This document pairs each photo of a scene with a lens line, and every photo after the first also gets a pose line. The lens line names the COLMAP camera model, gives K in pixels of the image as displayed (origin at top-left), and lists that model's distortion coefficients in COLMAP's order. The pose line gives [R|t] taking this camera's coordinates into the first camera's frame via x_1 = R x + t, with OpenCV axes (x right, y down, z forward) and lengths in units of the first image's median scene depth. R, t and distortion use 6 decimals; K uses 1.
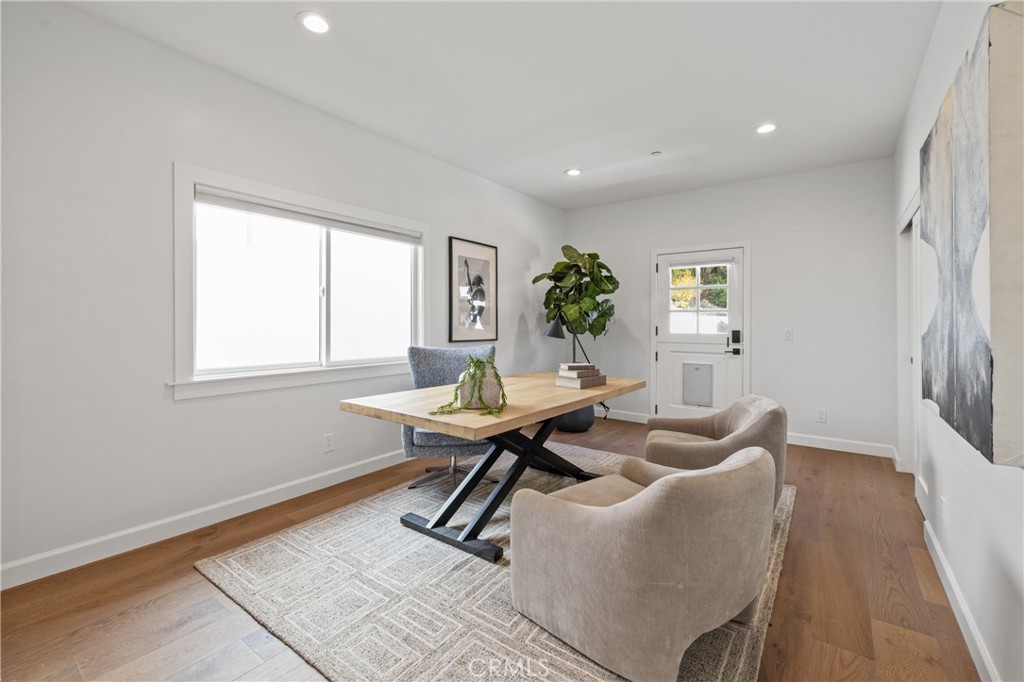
lens RADIAL K [[439.4, 0, 509.4], [0, 439.4, 329.8], [0, 0, 1]] dist [0.002063, 0.000473]
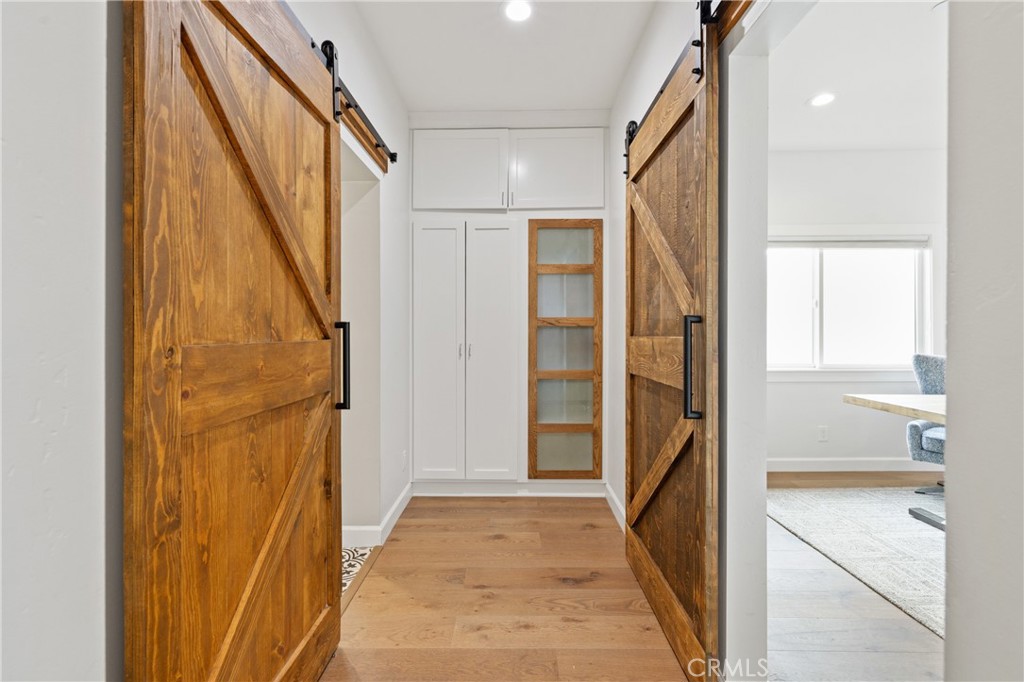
lens RADIAL K [[439.4, 0, 509.4], [0, 439.4, 329.8], [0, 0, 1]] dist [0.002063, 0.000473]
pose [[0.584721, -0.005660, -0.811215, 0.053906], [-0.006524, 0.999911, -0.011679, 0.001406], [0.811209, 0.012121, 0.584631, -0.387736]]
